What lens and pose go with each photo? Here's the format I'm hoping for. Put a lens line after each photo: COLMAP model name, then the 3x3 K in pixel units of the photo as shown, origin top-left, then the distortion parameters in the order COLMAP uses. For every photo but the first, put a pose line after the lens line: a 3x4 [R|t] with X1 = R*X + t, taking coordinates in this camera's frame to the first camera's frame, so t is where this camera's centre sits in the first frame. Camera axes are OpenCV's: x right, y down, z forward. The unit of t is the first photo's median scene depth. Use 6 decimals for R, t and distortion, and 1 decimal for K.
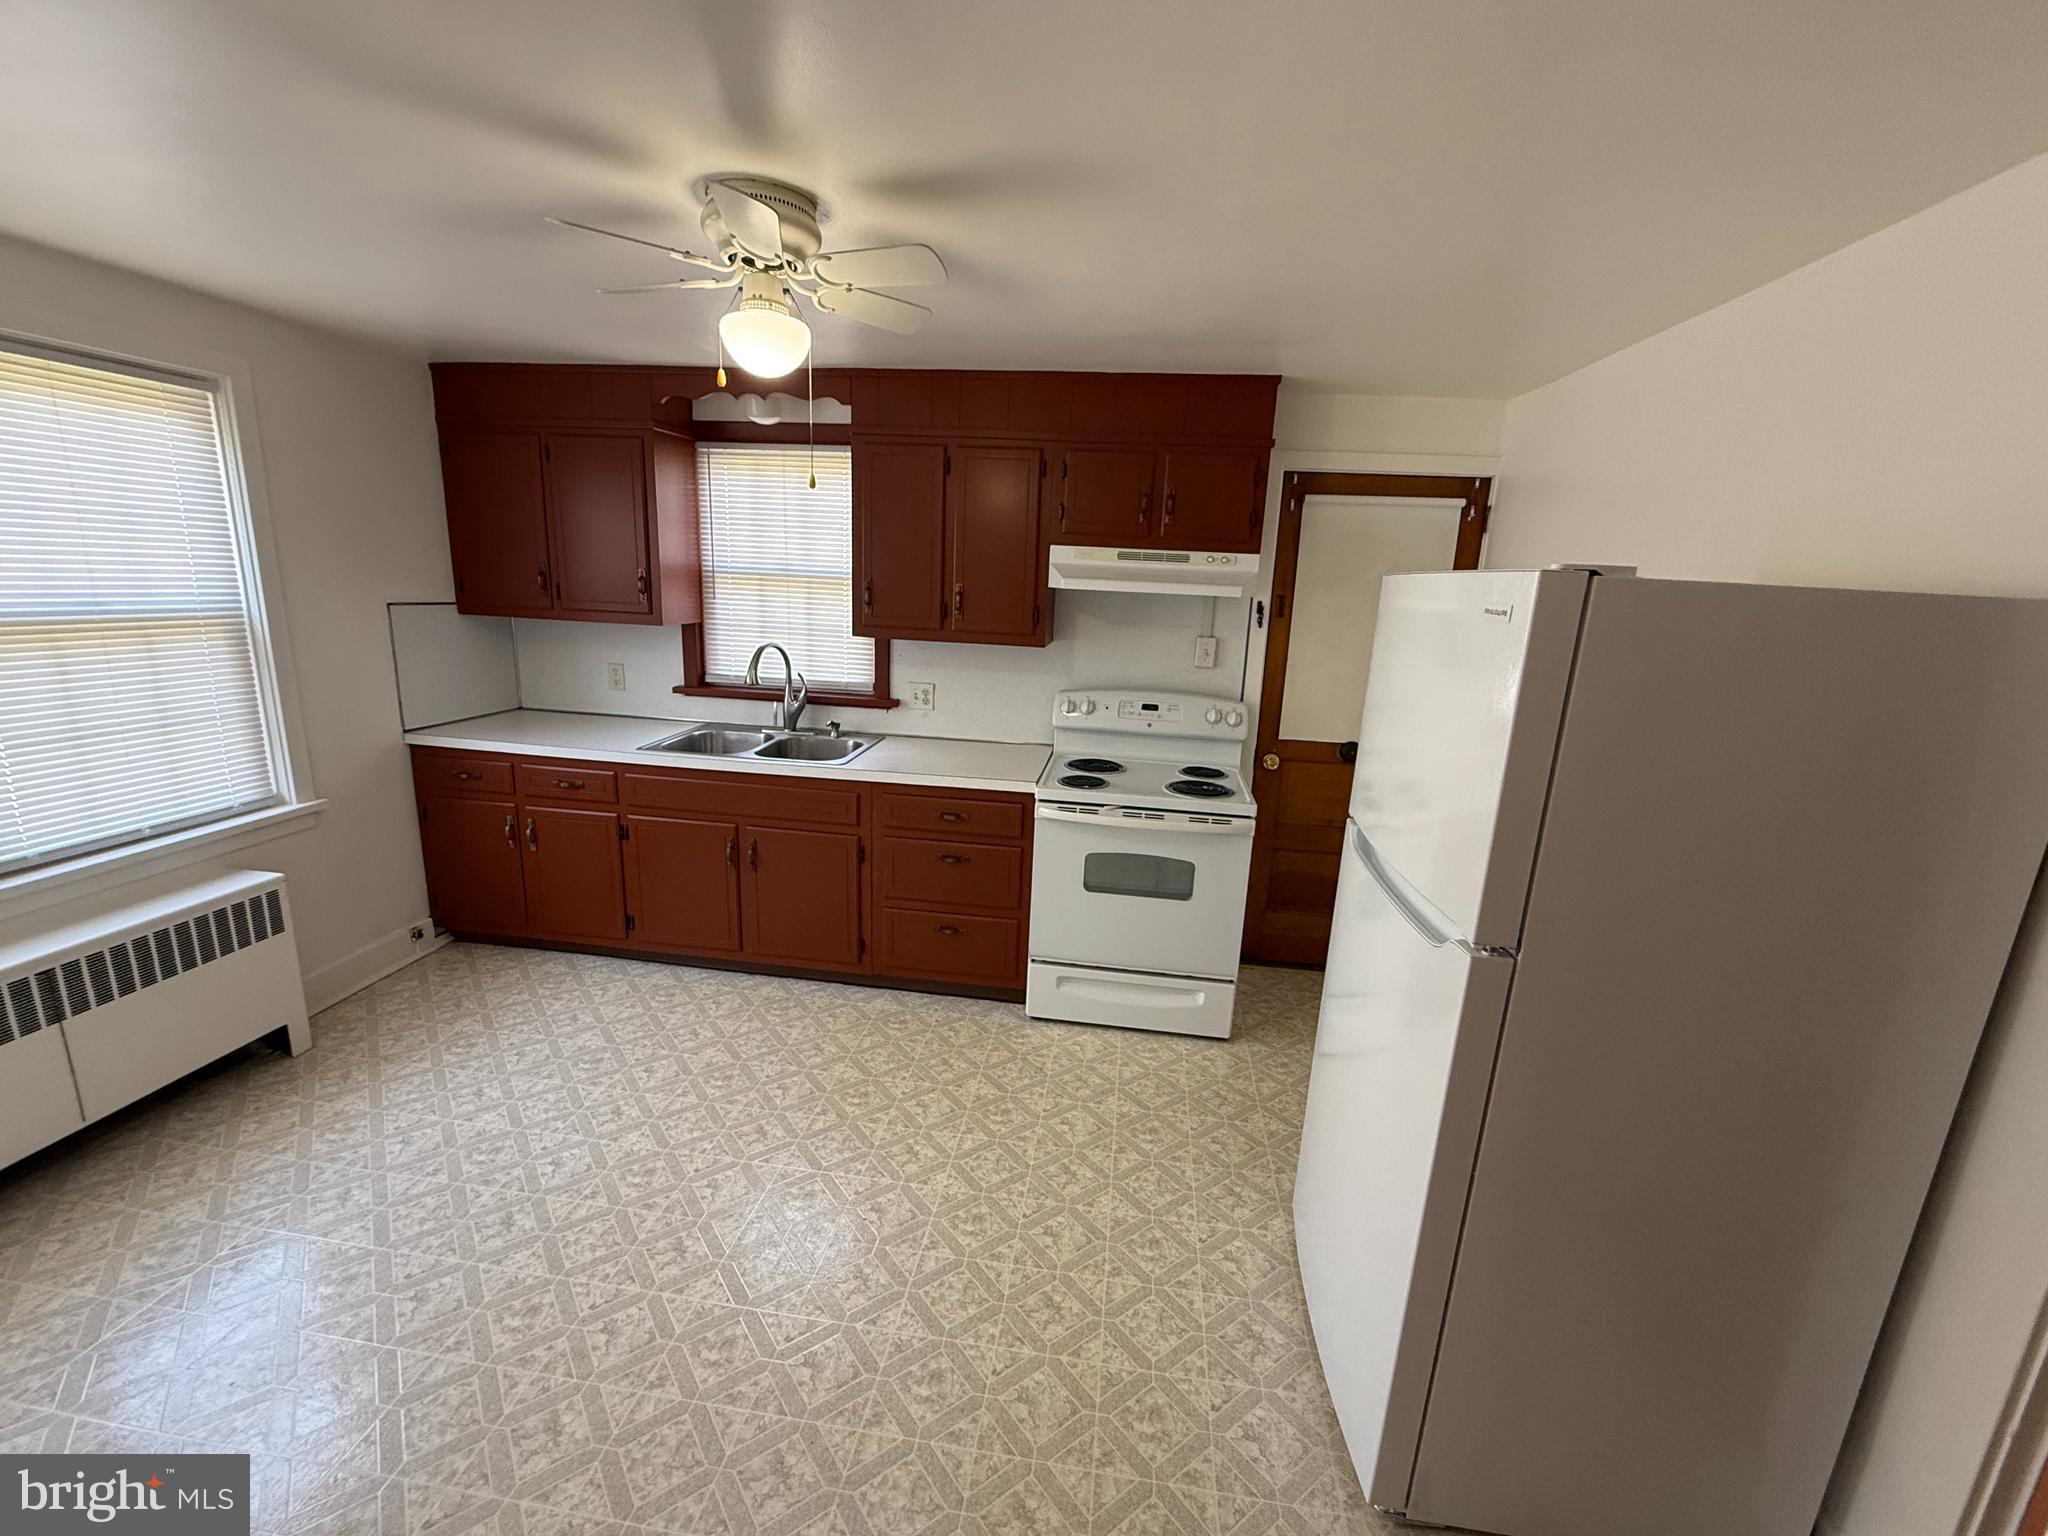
lens RADIAL K [[845.5, 0, 1027.7], [0, 845.5, 777.4], [0, 0, 1]] dist [-0.002502, -0.000173]
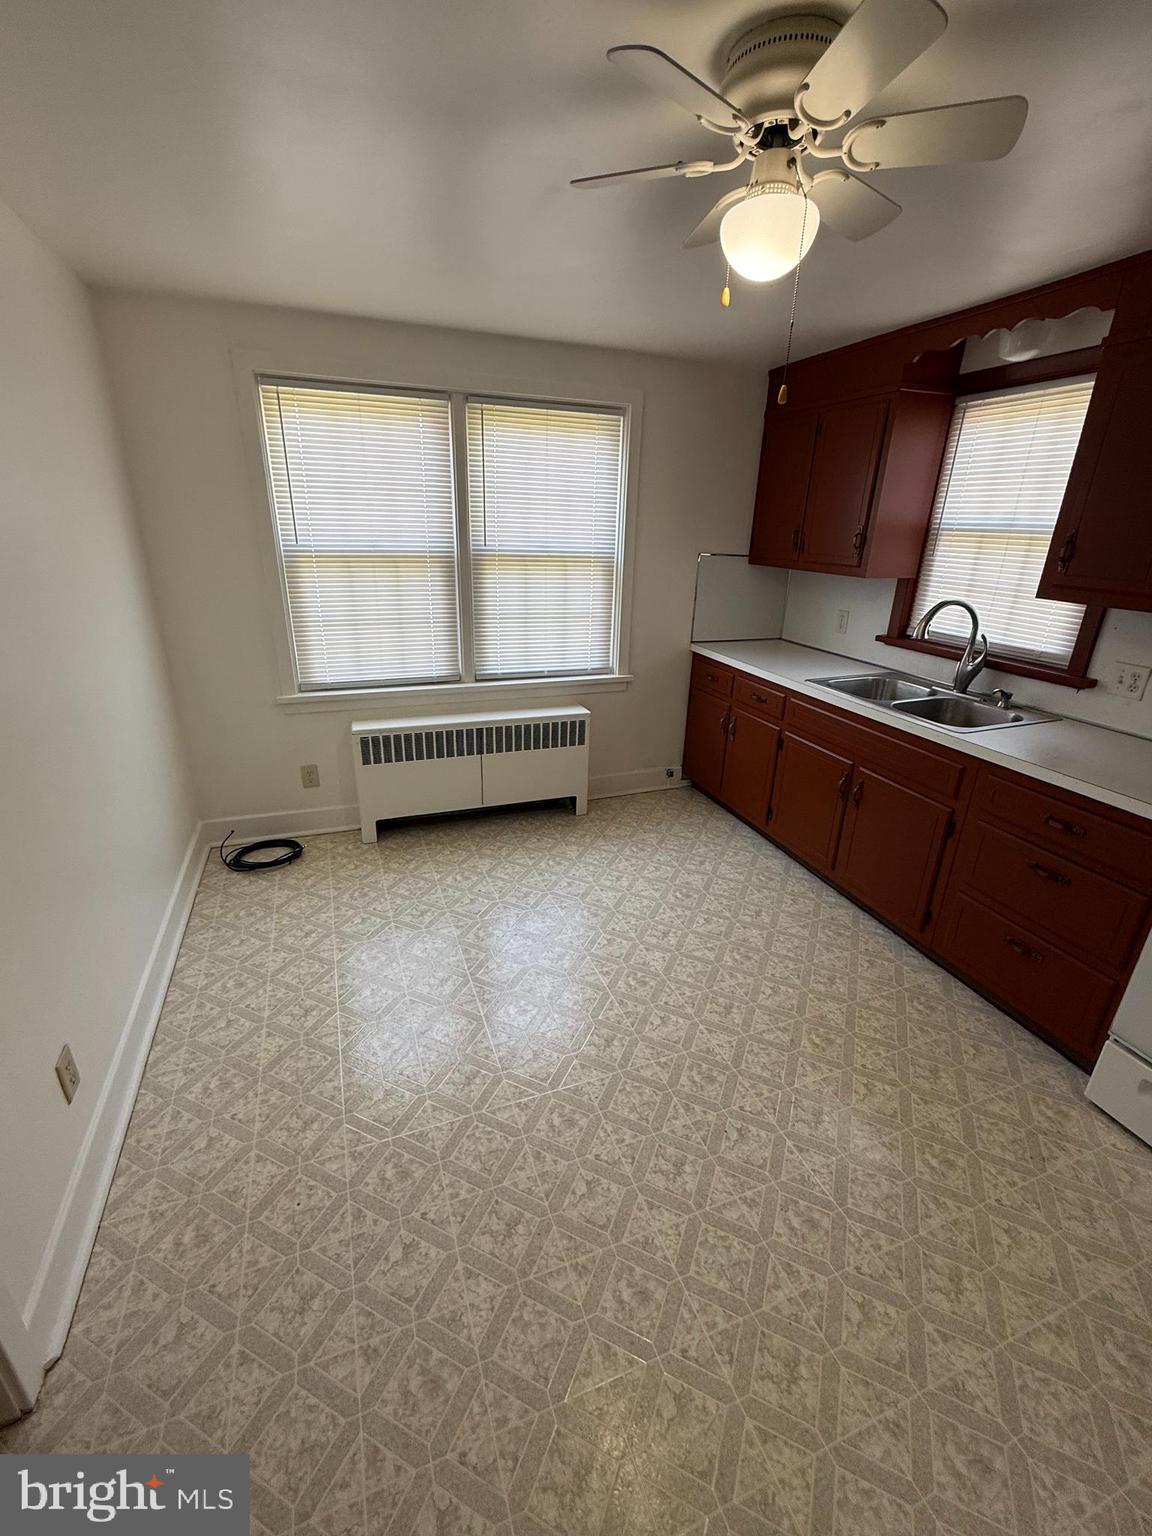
lens RADIAL K [[634.2, 0, 580.9], [0, 634.2, 774.0], [0, 0, 1]] dist [-0.002502, -0.000173]
pose [[0.480648, 0.294859, -0.825855, 0.174139], [-0.211573, 0.952945, 0.217100, -0.034629], [0.851008, 0.070380, 0.520415, 0.266971]]
